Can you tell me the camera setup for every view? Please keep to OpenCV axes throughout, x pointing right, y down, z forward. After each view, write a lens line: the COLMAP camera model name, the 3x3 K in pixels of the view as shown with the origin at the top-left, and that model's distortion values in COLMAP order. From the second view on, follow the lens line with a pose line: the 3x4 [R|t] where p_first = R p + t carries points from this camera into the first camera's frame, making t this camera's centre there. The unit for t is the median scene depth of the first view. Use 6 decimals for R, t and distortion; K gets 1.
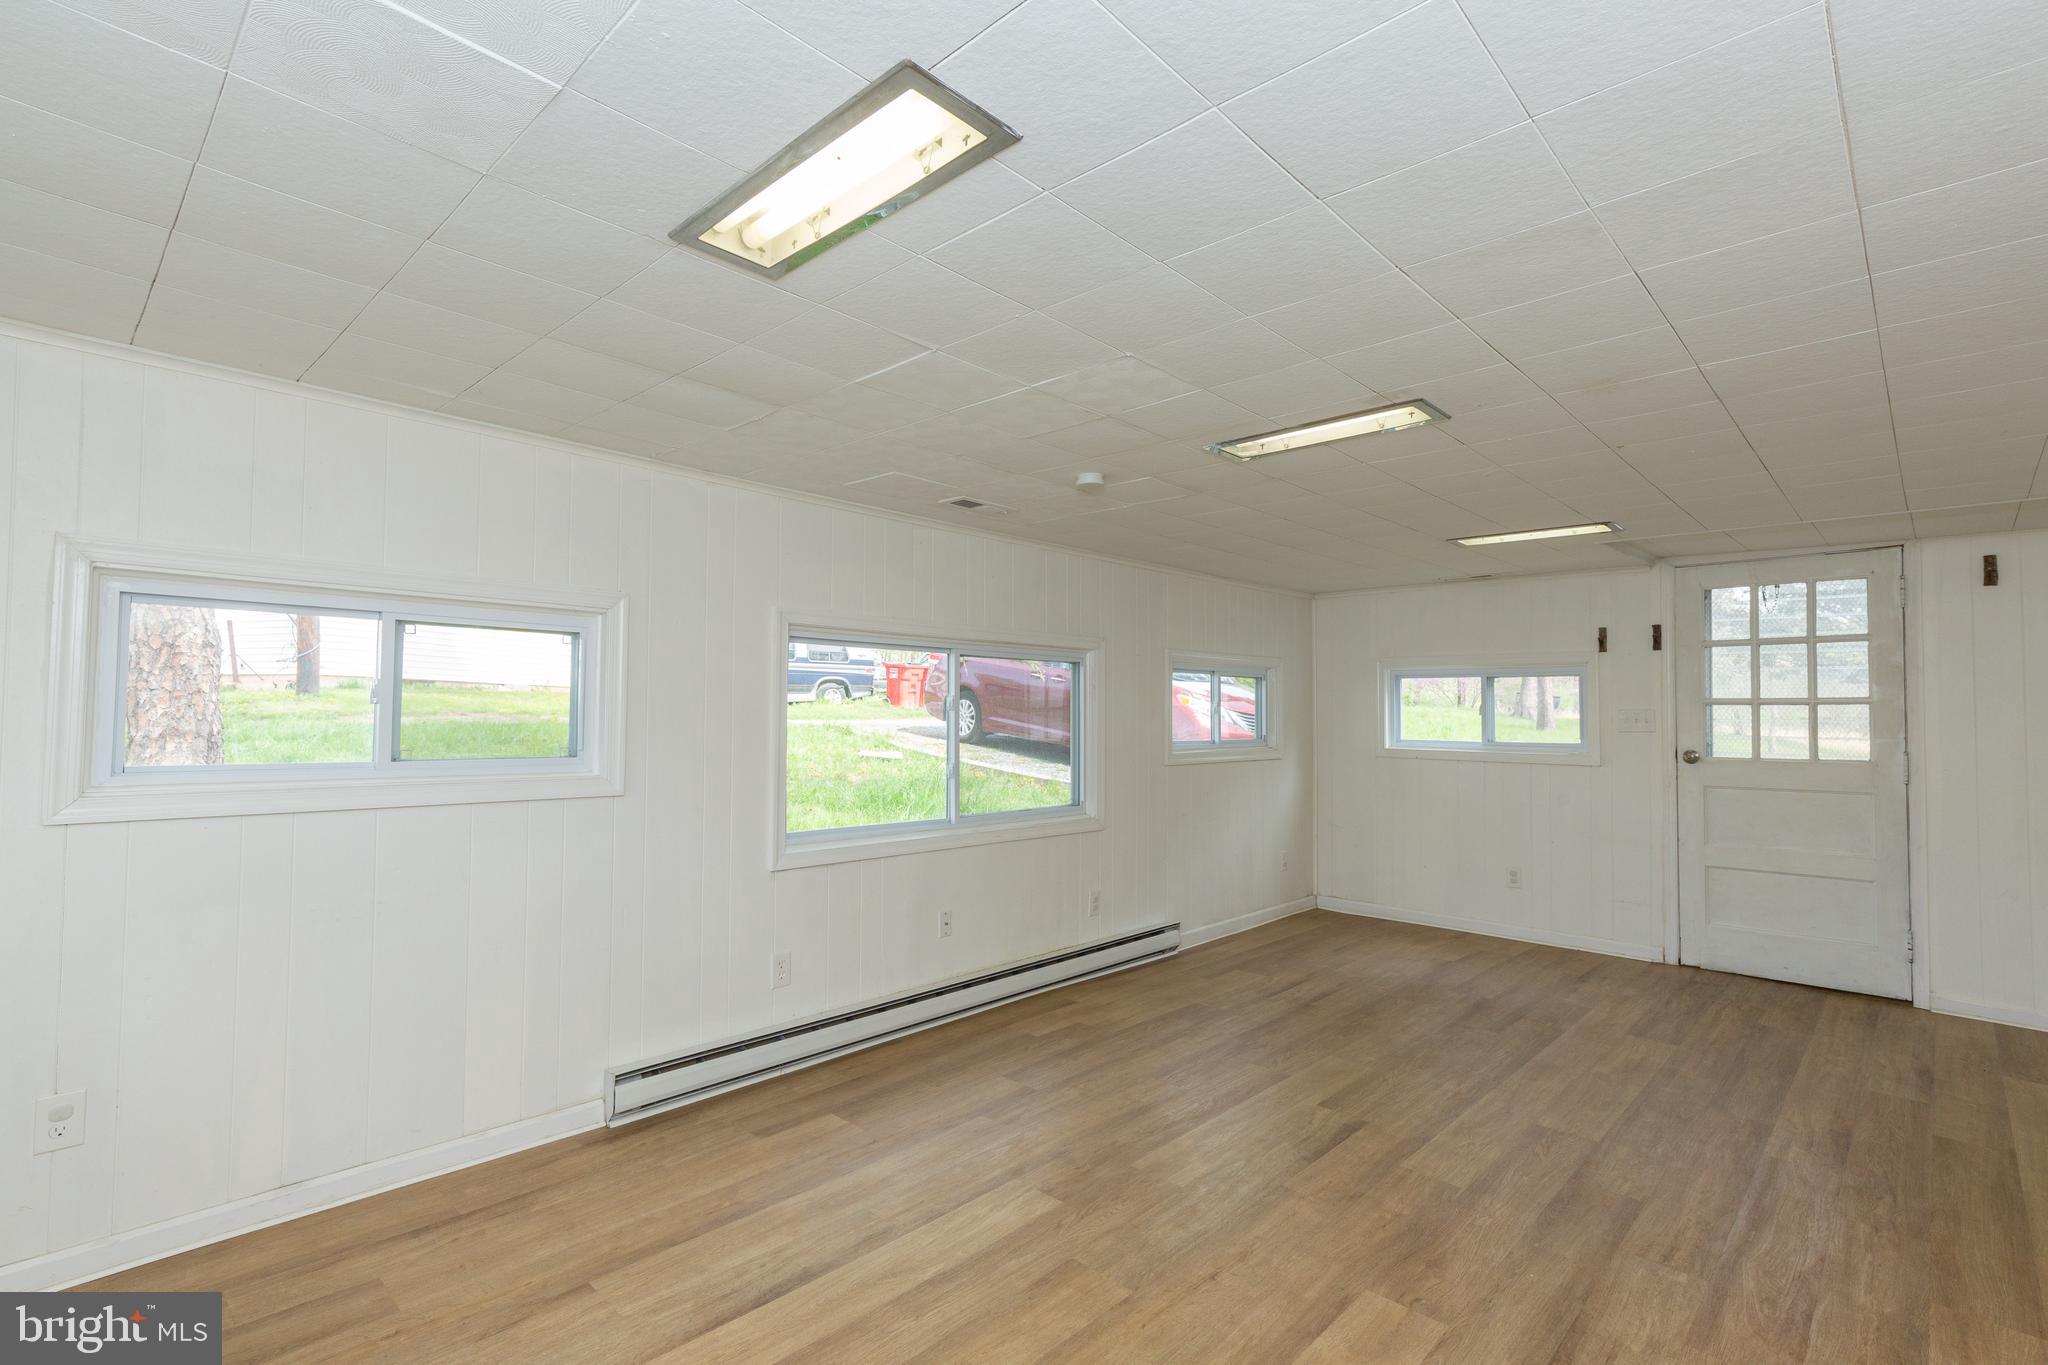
lens RADIAL K [[948.3, 0, 1029.0], [0, 948.3, 680.1], [0, 0, 1]] dist [0.005531, 0.000695]
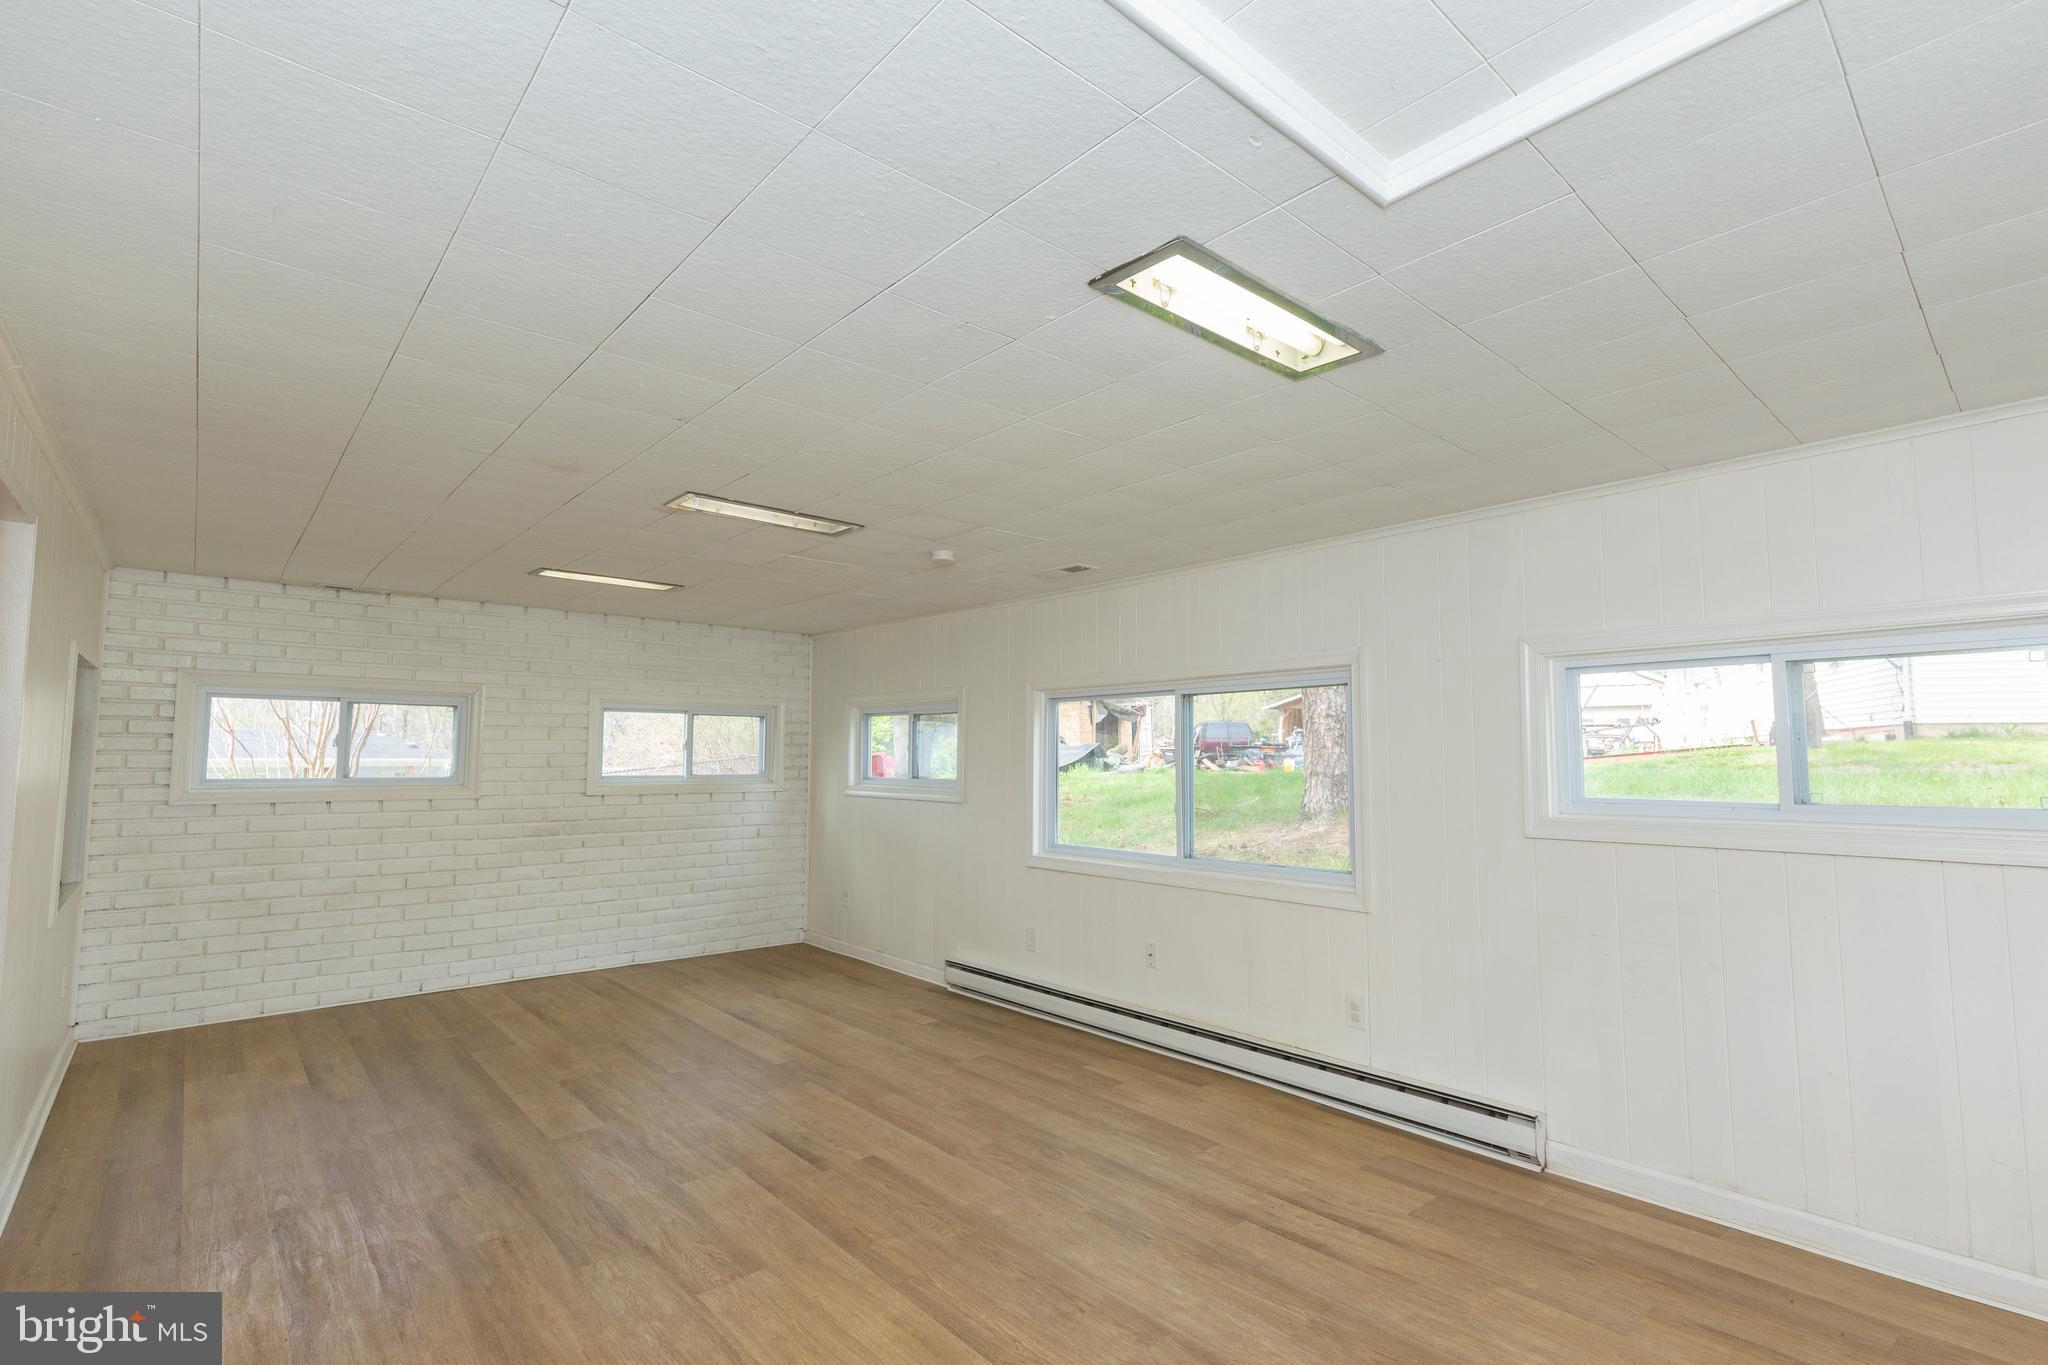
lens RADIAL K [[948.3, 0, 1029.0], [0, 948.3, 680.1], [0, 0, 1]] dist [0.005531, 0.000695]
pose [[-0.085335, -0.090918, -0.992196, 1.242921], [0.031733, 0.995075, -0.093911, 0.061746], [0.995847, -0.039499, -0.082029, 1.210320]]
